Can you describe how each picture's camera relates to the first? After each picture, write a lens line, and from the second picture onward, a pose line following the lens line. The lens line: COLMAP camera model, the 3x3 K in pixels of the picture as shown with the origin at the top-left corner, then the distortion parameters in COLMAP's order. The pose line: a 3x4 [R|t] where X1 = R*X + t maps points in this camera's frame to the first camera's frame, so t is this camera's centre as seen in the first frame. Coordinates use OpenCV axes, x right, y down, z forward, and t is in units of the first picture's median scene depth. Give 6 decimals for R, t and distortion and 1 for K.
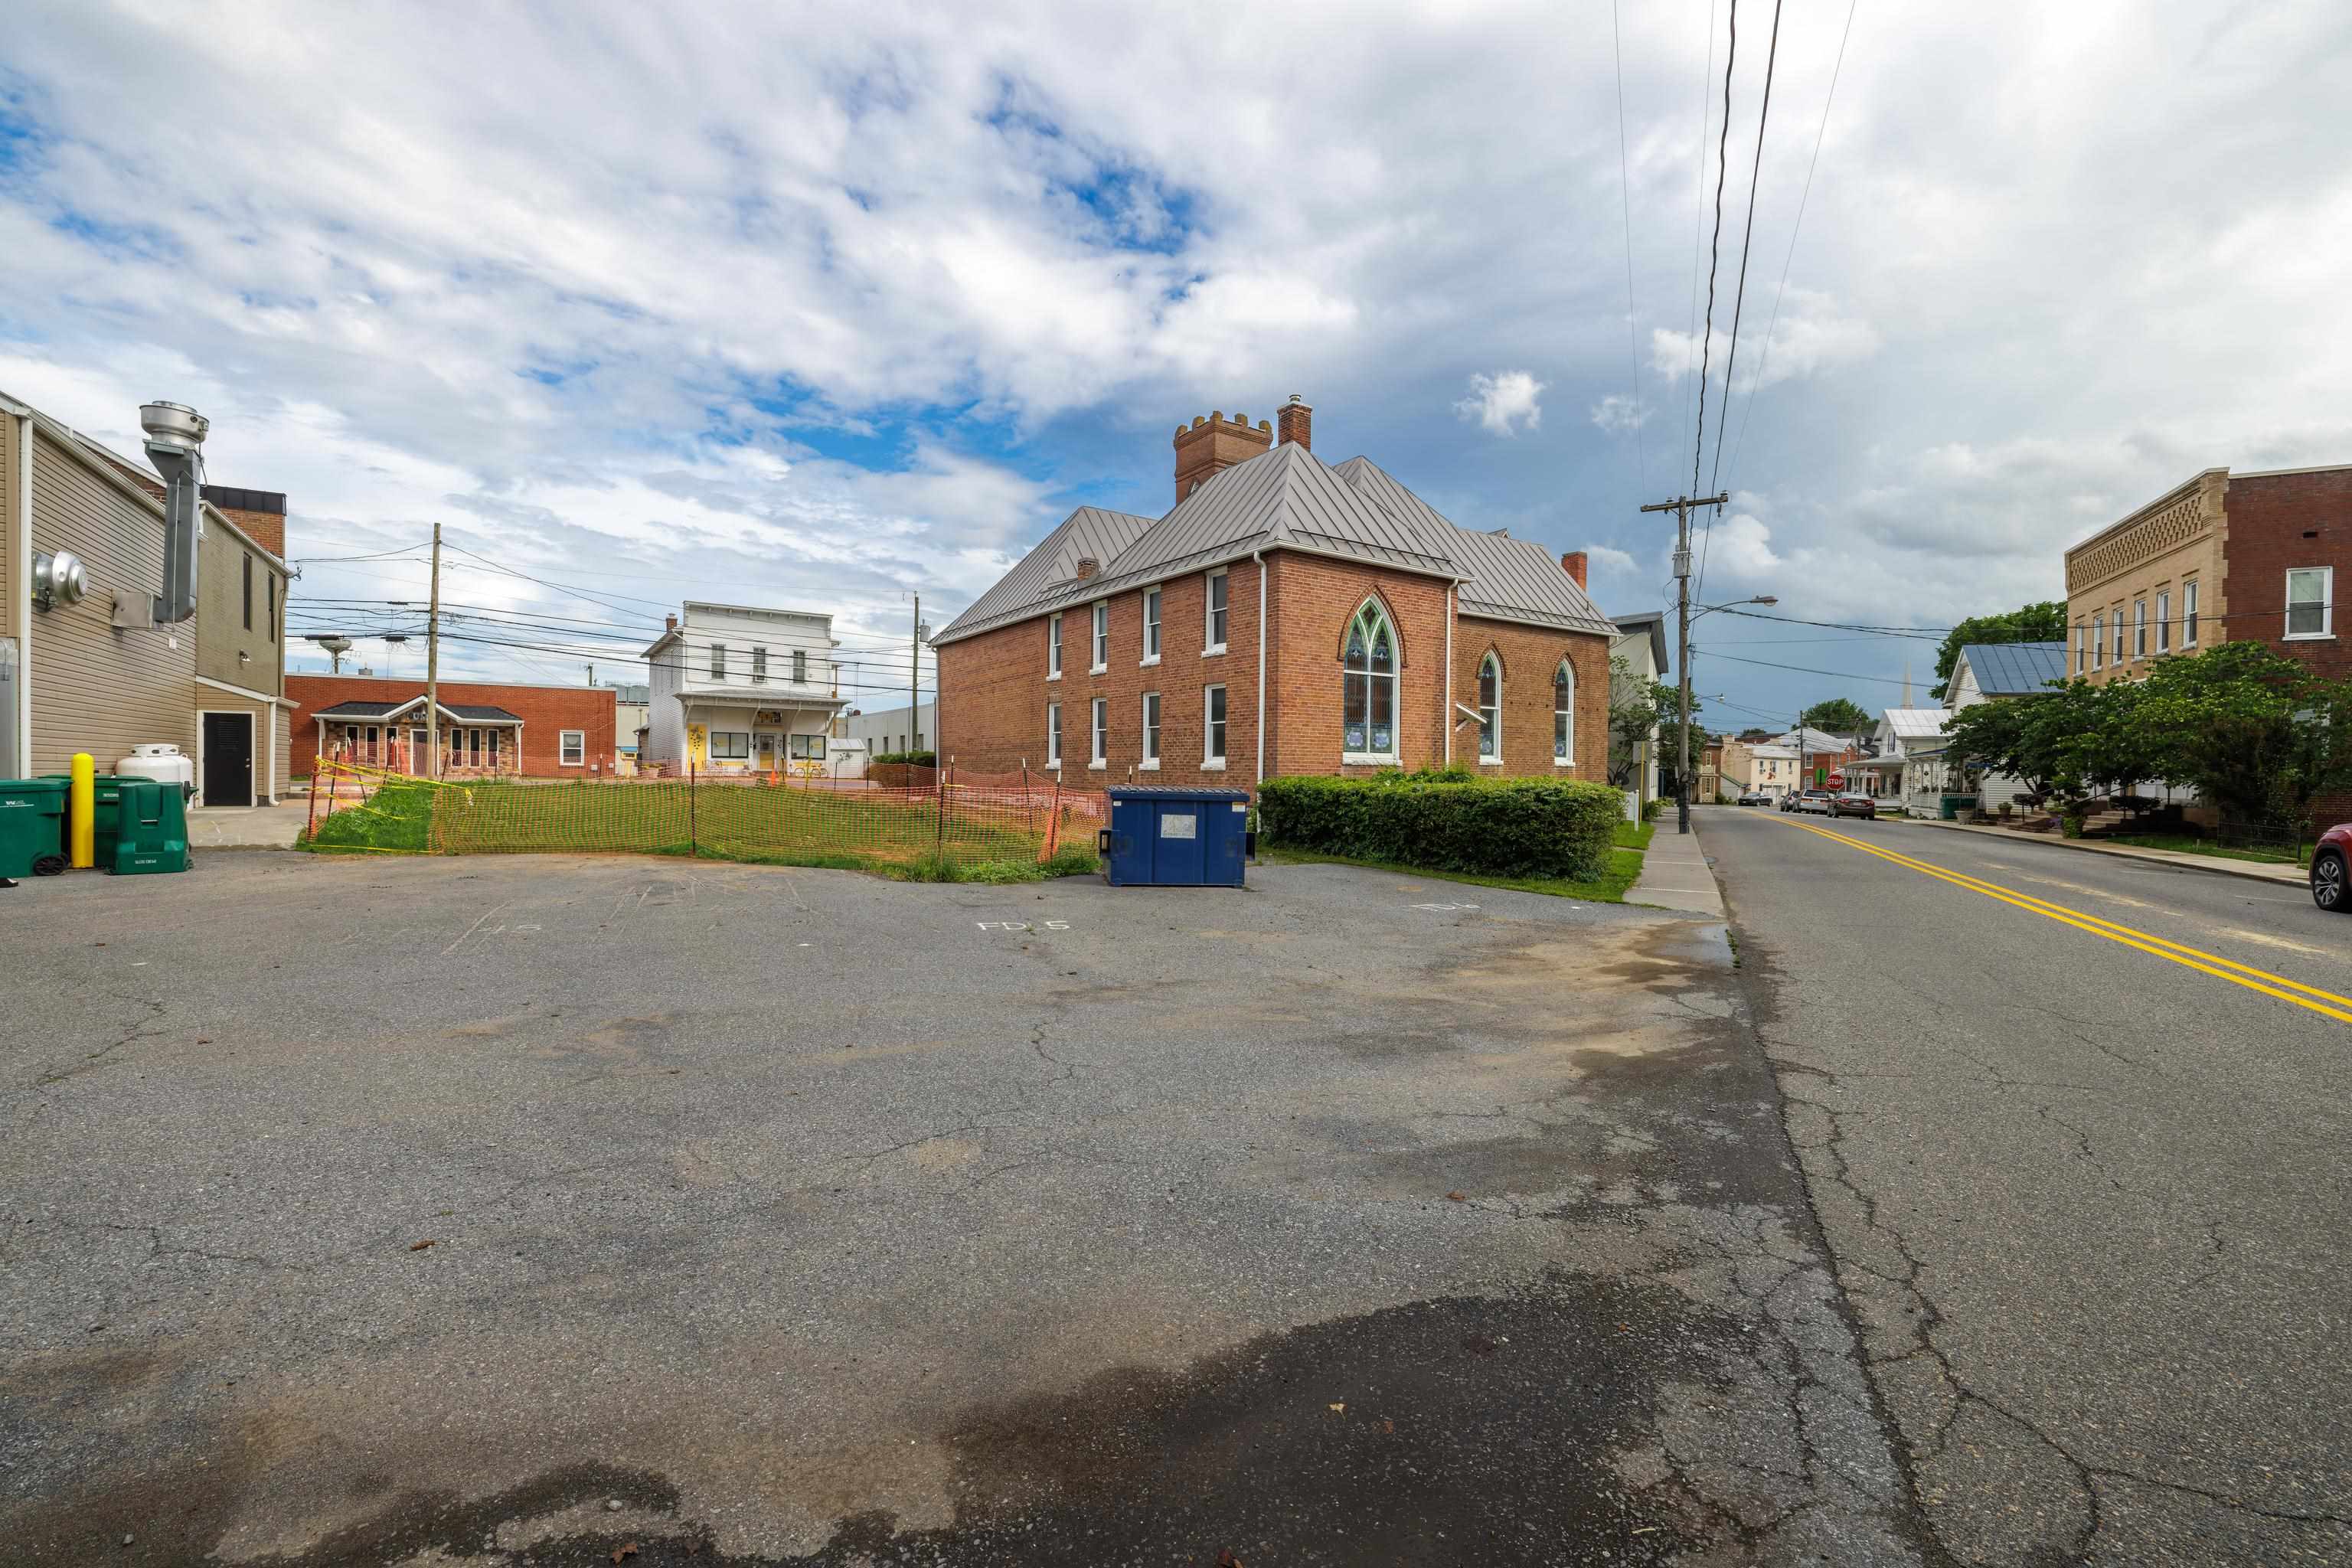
lens RADIAL K [[982.8, 0, 1175.5], [0, 982.8, 780.3], [0, 0, 1]] dist [0.002637, 0.000755]
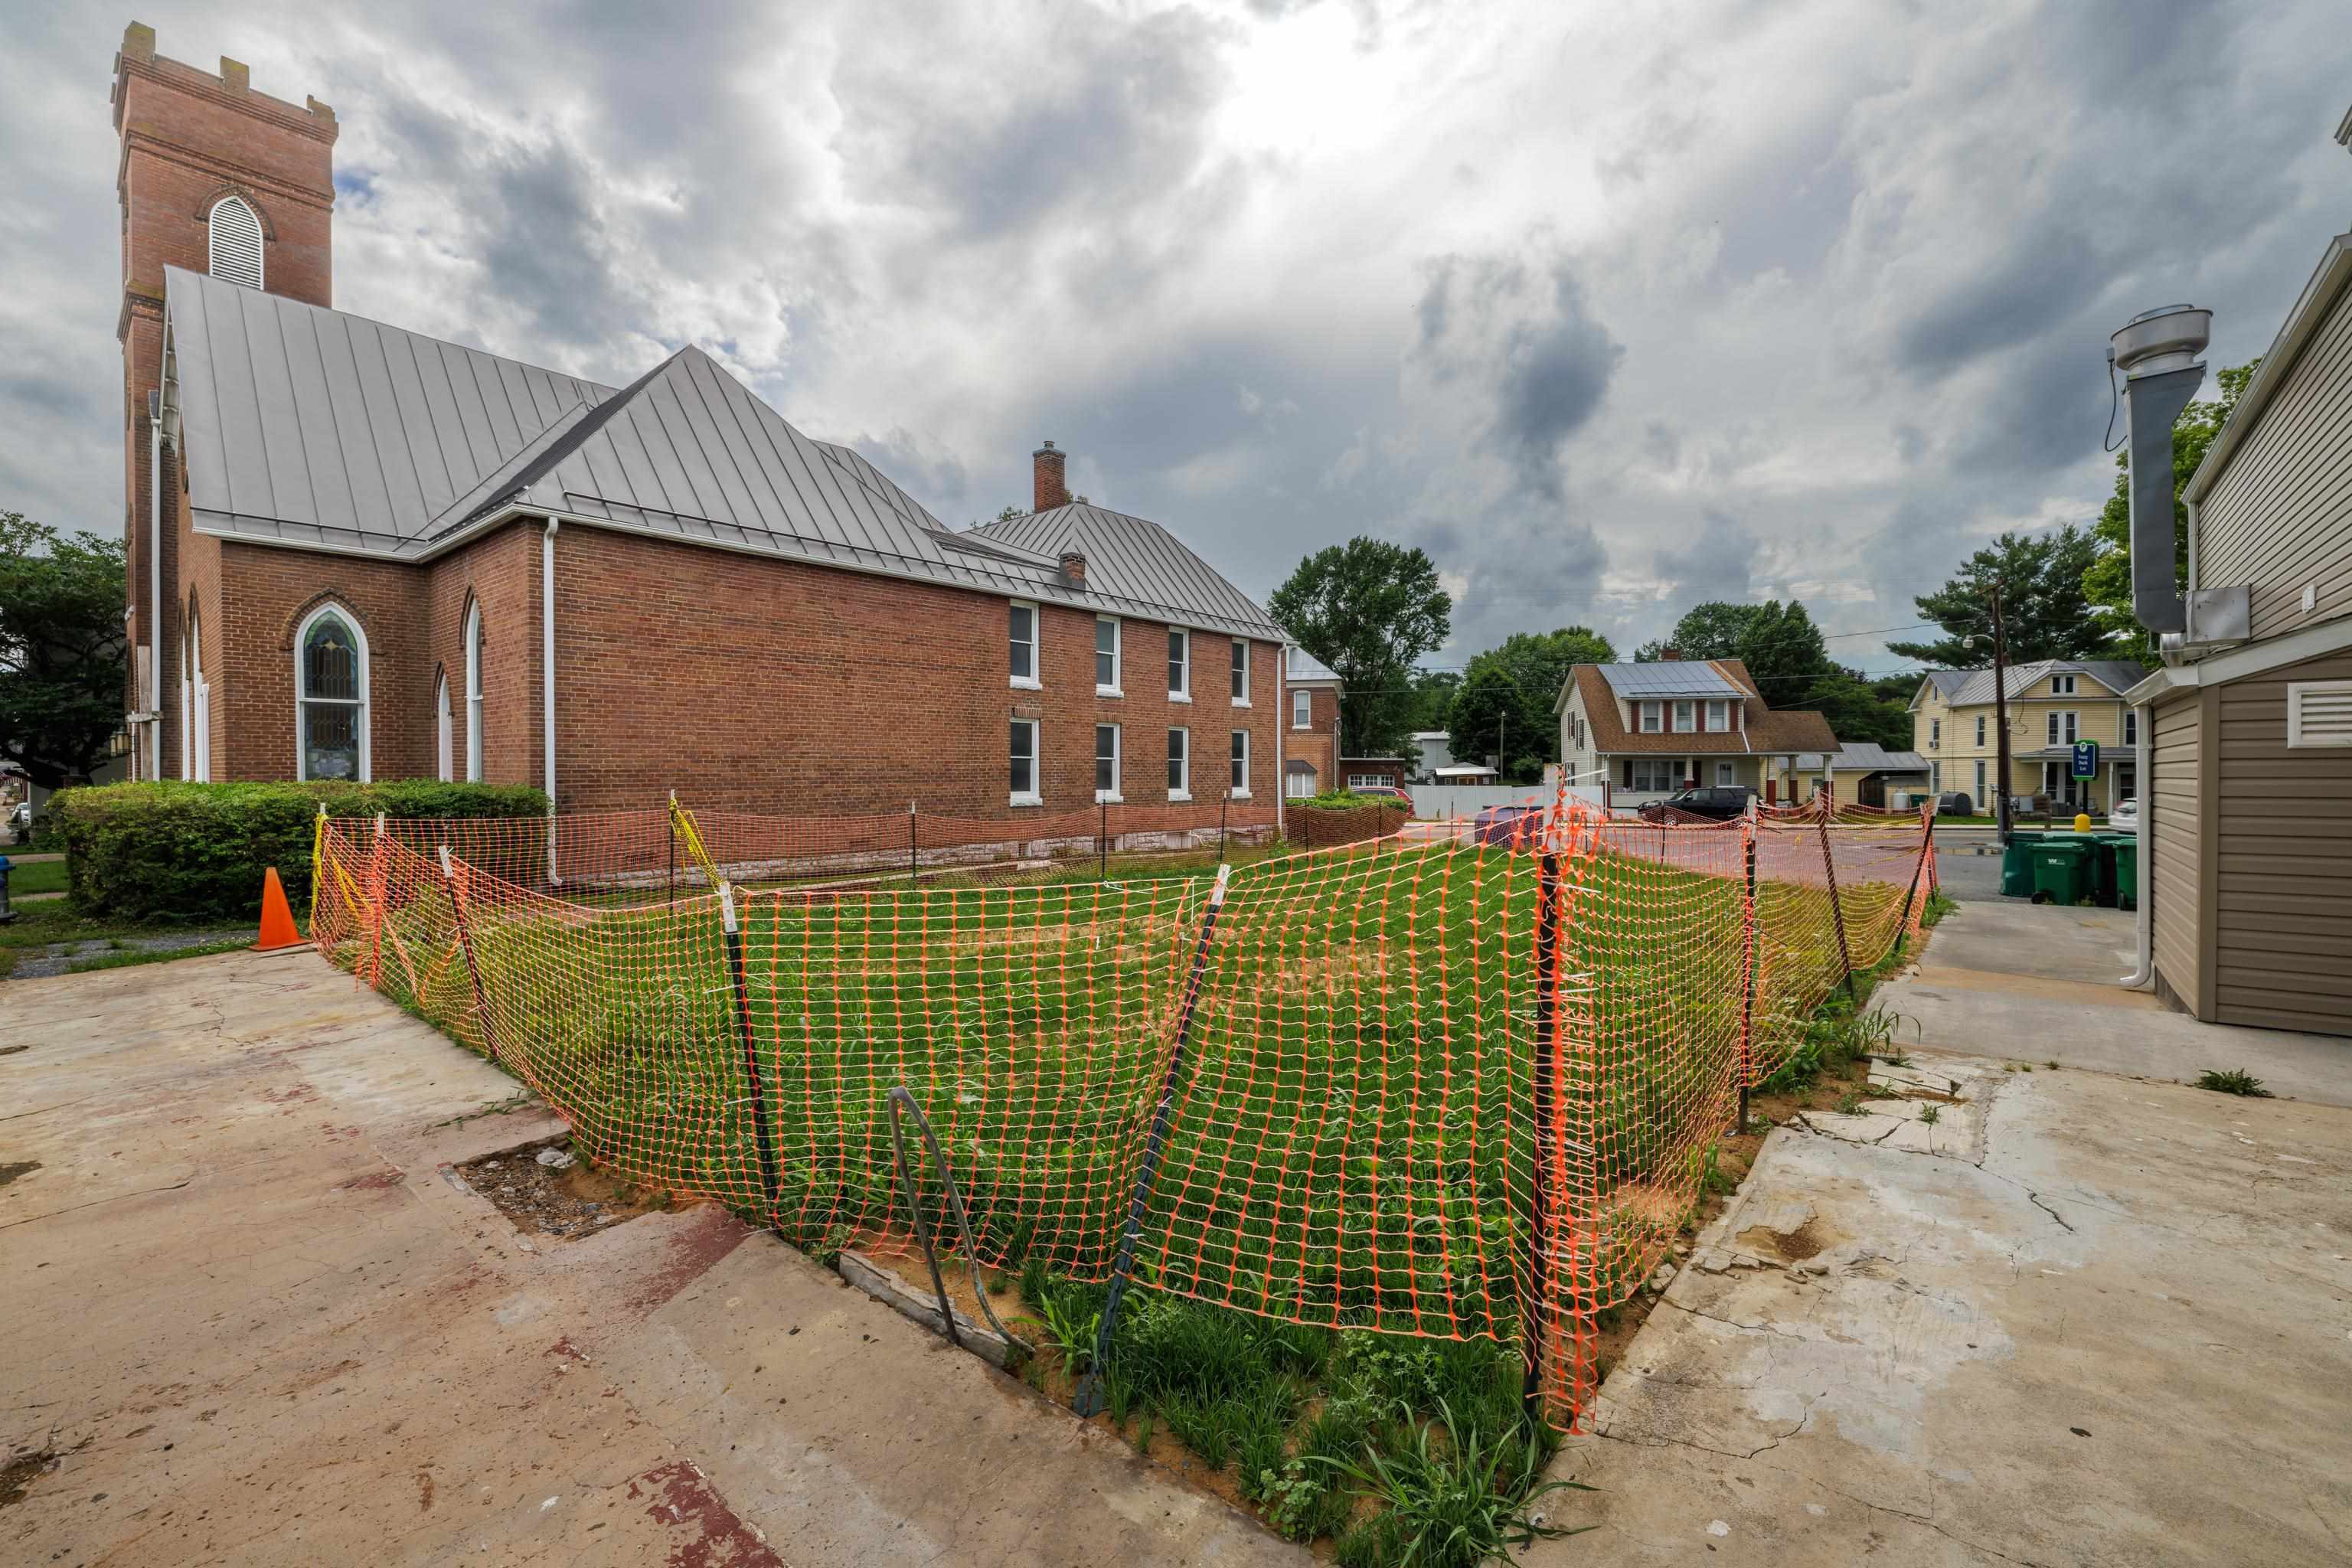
lens RADIAL K [[982.8, 0, 1175.5], [0, 982.8, 780.3], [0, 0, 1]] dist [0.002637, 0.000755]
pose [[-0.271556, -0.016656, 0.962279, -1.126724], [0.008460, 0.999770, 0.019692, -0.057388], [-0.962386, 0.013488, -0.271352, 1.393081]]
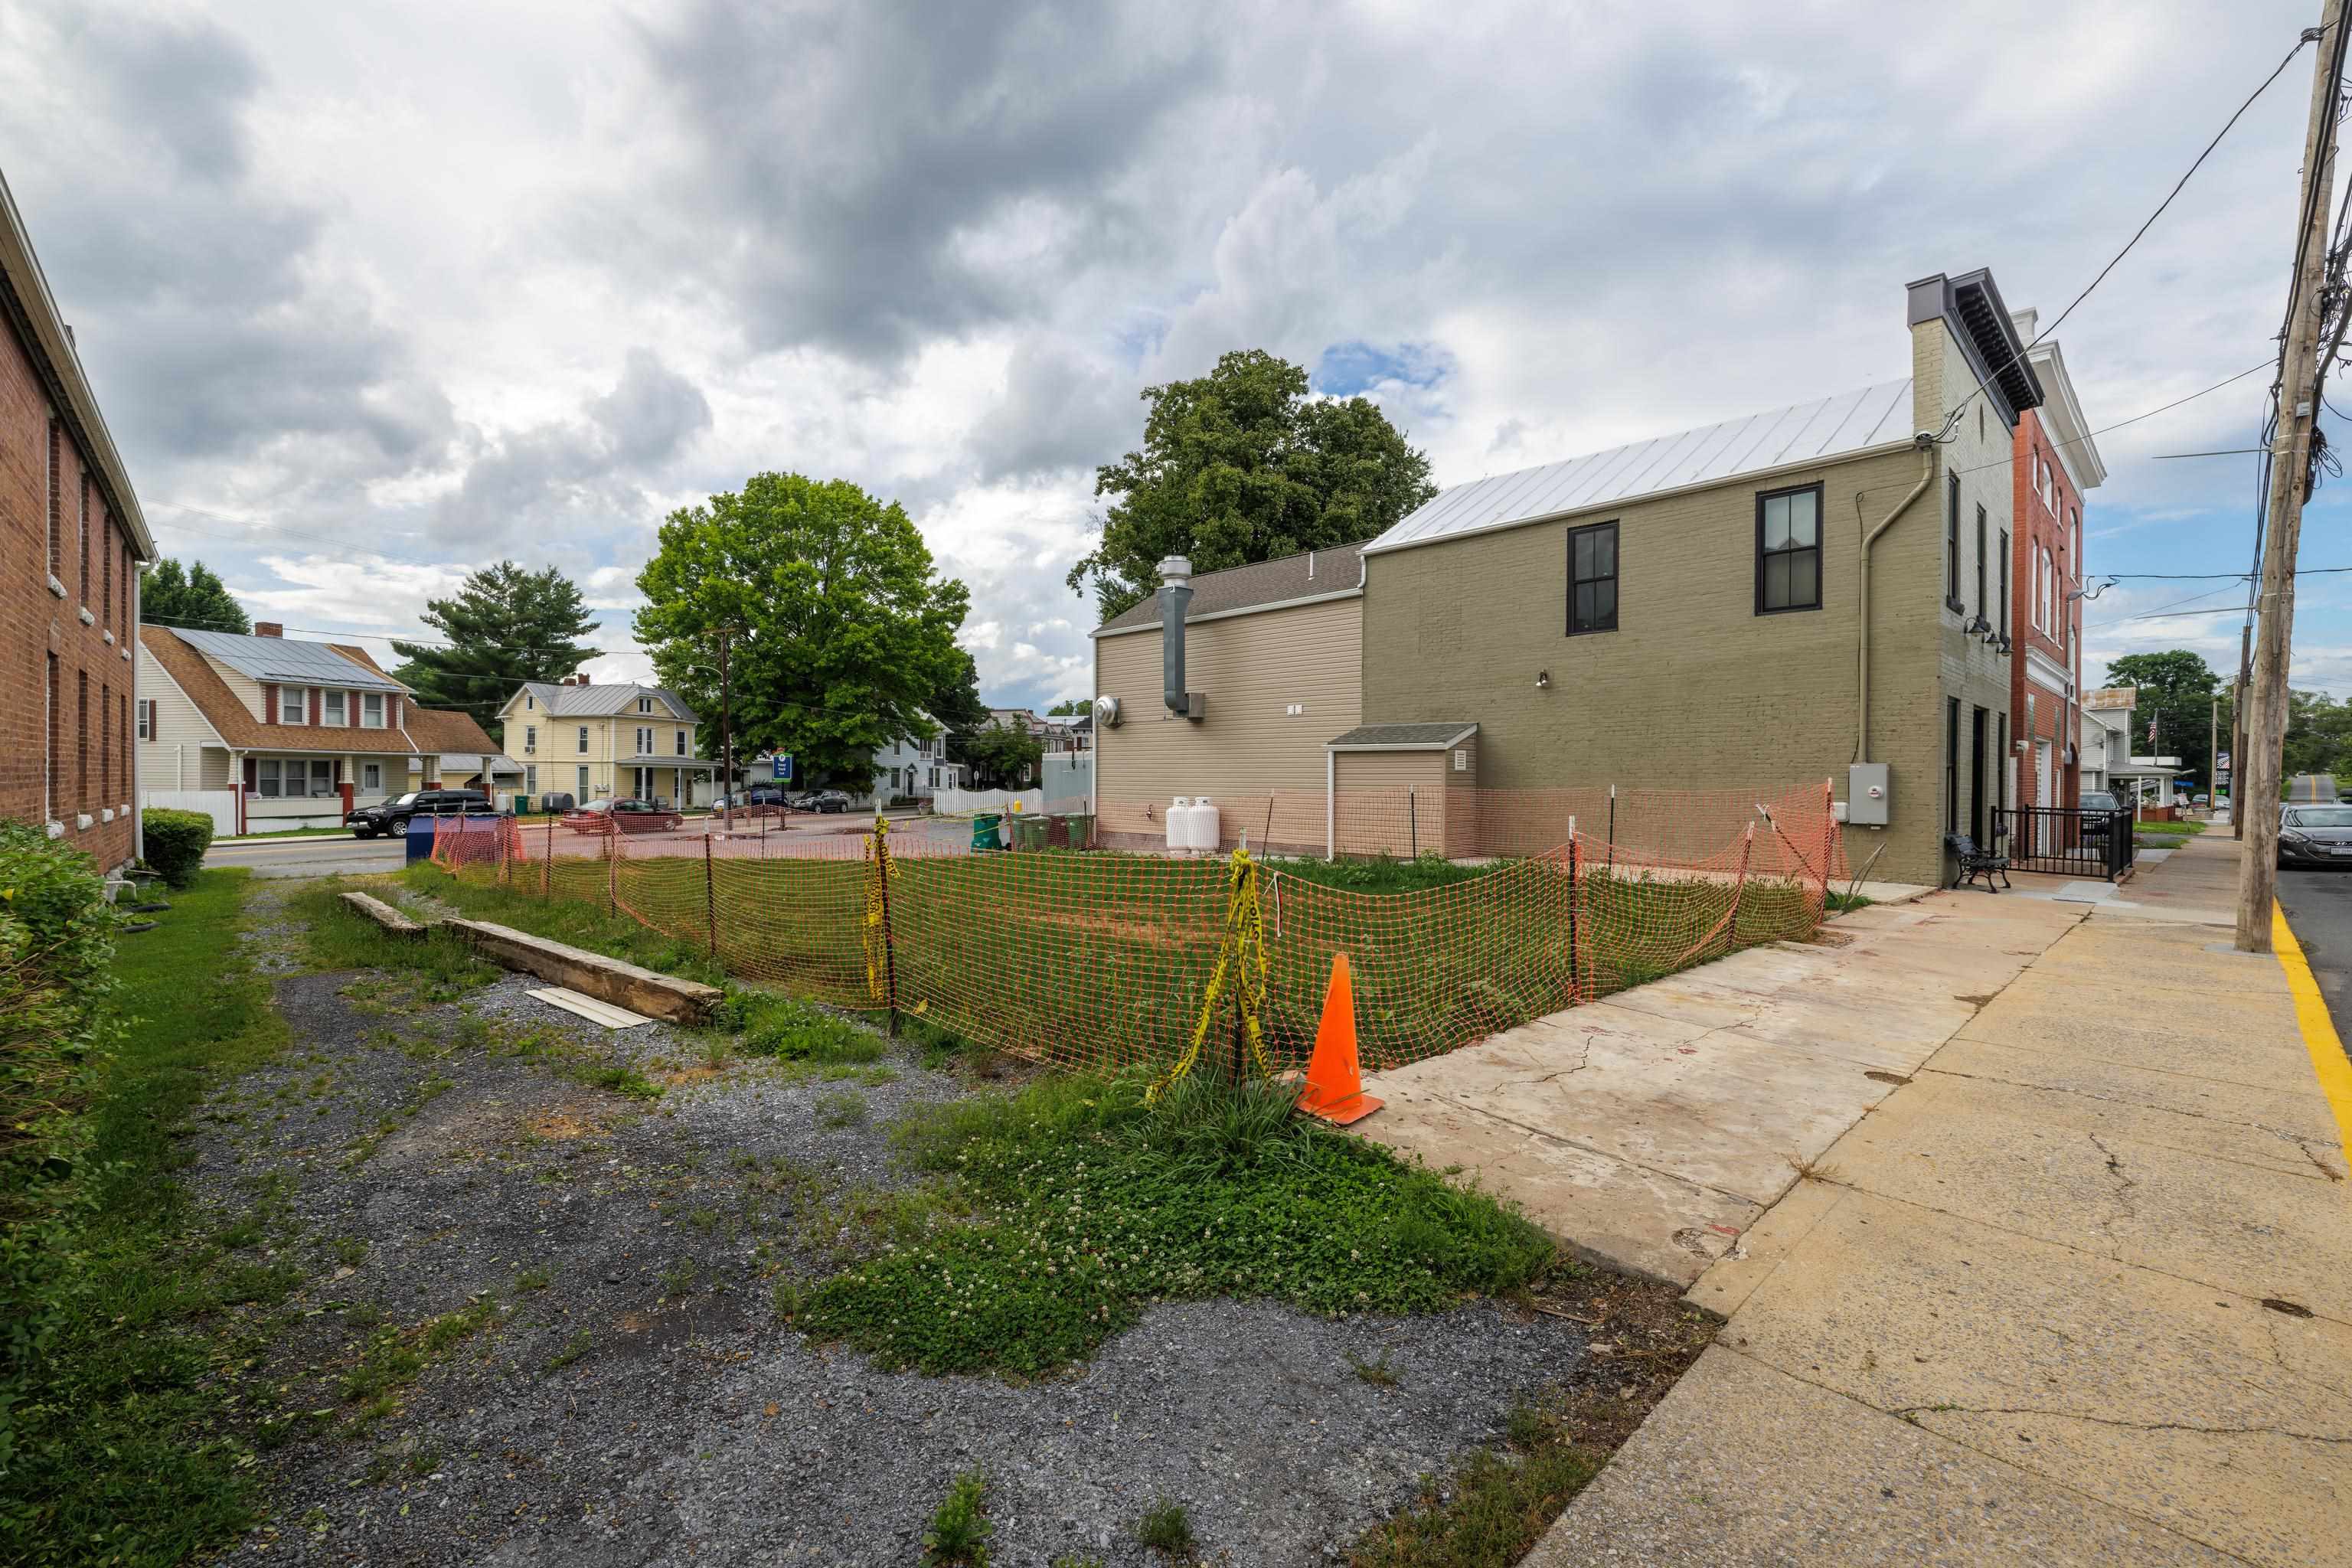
lens RADIAL K [[985.0, 0, 1177.1], [0, 985.0, 780.8], [0, 0, 1]] dist [0.000812, 0.000183]
pose [[-0.986068, -0.013397, -0.165802, -0.594741], [-0.015451, 0.999819, 0.011101, -0.054601], [0.165624, 0.013508, -0.986097, 1.816586]]
